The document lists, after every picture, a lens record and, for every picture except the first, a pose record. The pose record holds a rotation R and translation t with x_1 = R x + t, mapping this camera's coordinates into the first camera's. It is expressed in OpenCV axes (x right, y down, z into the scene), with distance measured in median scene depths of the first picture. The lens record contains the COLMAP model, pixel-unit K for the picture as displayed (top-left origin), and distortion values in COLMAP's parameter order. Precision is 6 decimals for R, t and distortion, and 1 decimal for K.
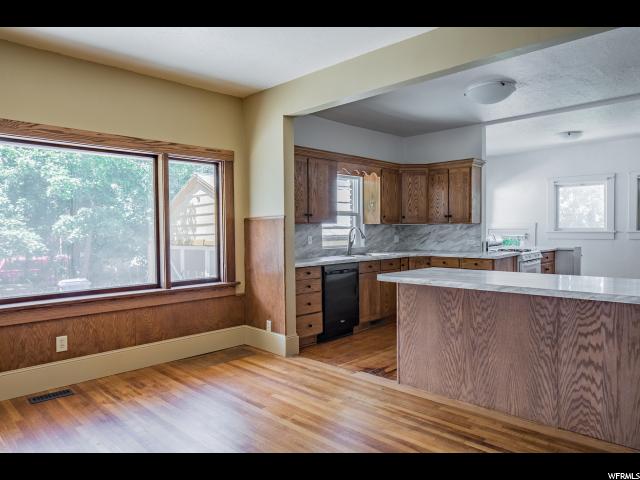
lens RADIAL K [[435.8, 0, 320.3], [0, 435.8, 237.9], [0, 0, 1]] dist [-0.005146, -0.000259]
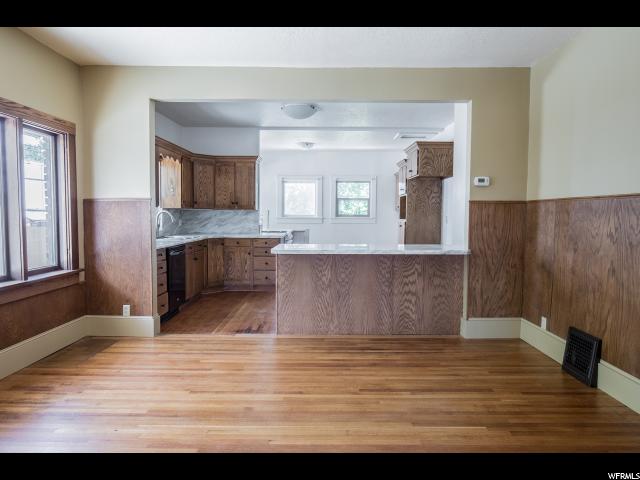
lens RADIAL K [[435.8, 0, 320.1], [0, 435.8, 238.9], [0, 0, 1]] dist [-0.005146, -0.000259]
pose [[0.722225, -0.024769, 0.691215, -0.485566], [0.001149, 0.999400, 0.034613, 0.007897], [-0.691657, -0.024204, 0.721820, -0.003087]]
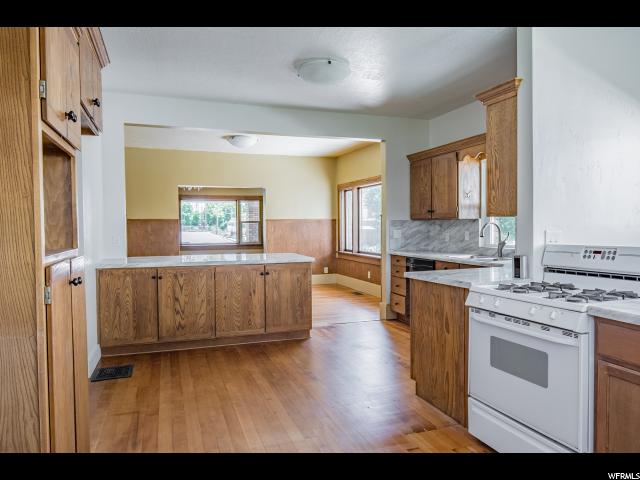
lens RADIAL K [[435.8, 0, 319.3], [0, 435.8, 239.9], [0, 0, 1]] dist [-0.005146, -0.000259]
pose [[-0.433344, 0.045749, -0.900066, 1.392923], [-0.009073, 0.998439, 0.055117, -0.050971], [0.901183, 0.032051, -0.432253, 1.592394]]
